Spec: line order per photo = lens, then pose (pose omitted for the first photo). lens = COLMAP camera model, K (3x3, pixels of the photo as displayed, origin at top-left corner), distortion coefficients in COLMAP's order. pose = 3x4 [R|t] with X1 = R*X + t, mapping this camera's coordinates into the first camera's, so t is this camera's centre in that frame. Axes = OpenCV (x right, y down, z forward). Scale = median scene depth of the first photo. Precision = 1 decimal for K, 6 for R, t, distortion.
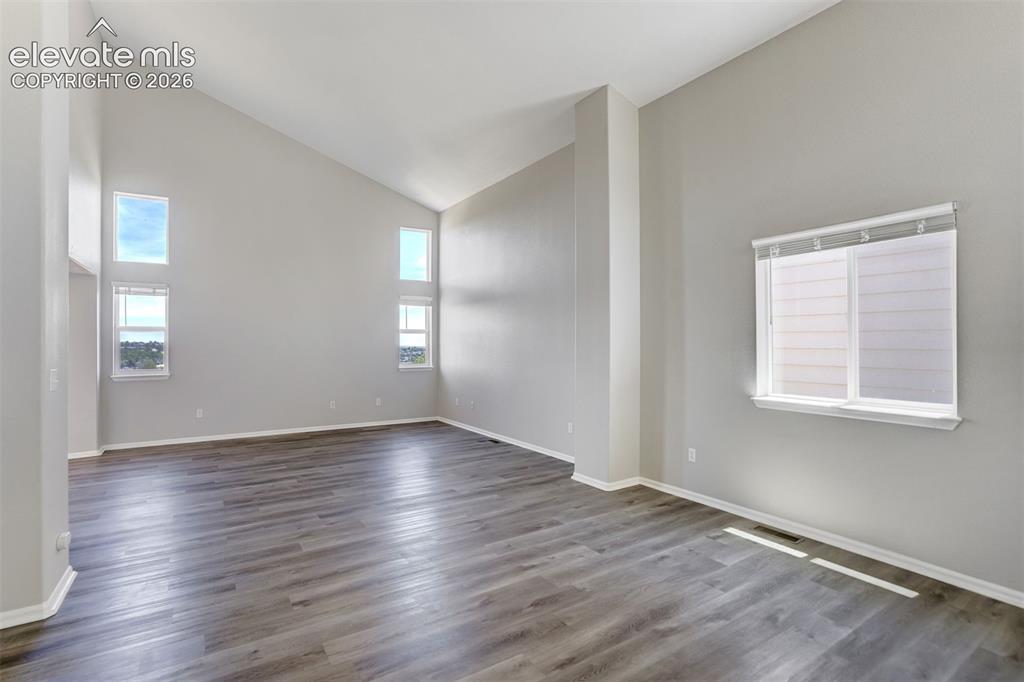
lens RADIAL K [[493.7, 0, 497.3], [0, 493.7, 343.6], [0, 0, 1]] dist [-0.025491, 0.020836]
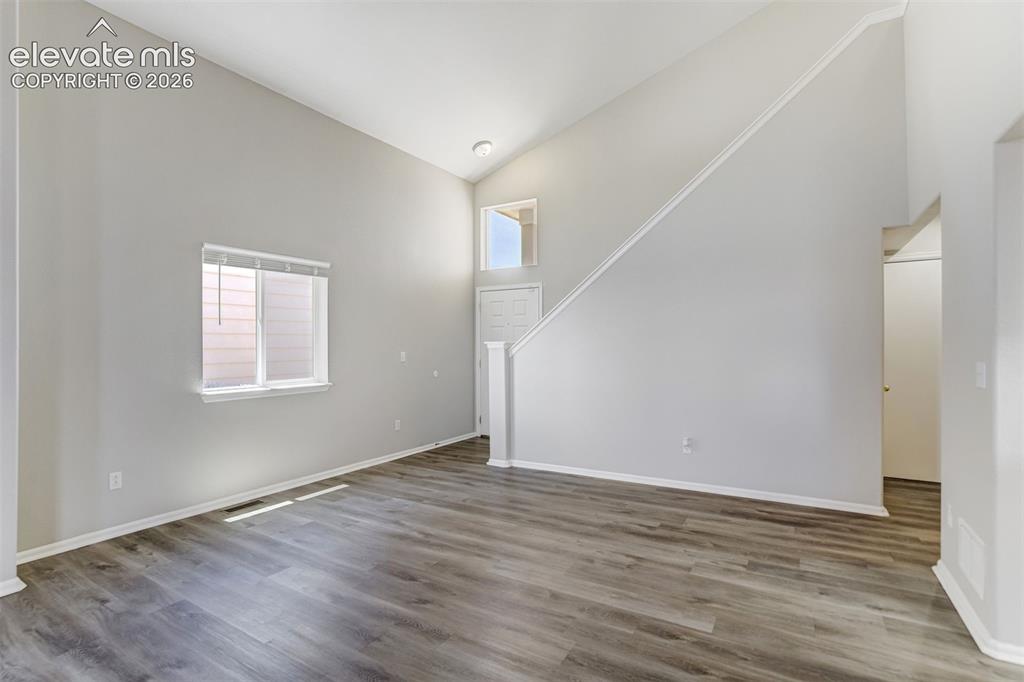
lens RADIAL K [[477.5, 0, 506.2], [0, 477.5, 343.6], [0, 0, 1]] dist [-0.056095, 0.024629]
pose [[-0.447836, 0.005440, 0.894099, -0.701490], [0.007144, 0.999971, -0.002506, 0.010910], [-0.894087, 0.005265, -0.447862, 0.946976]]
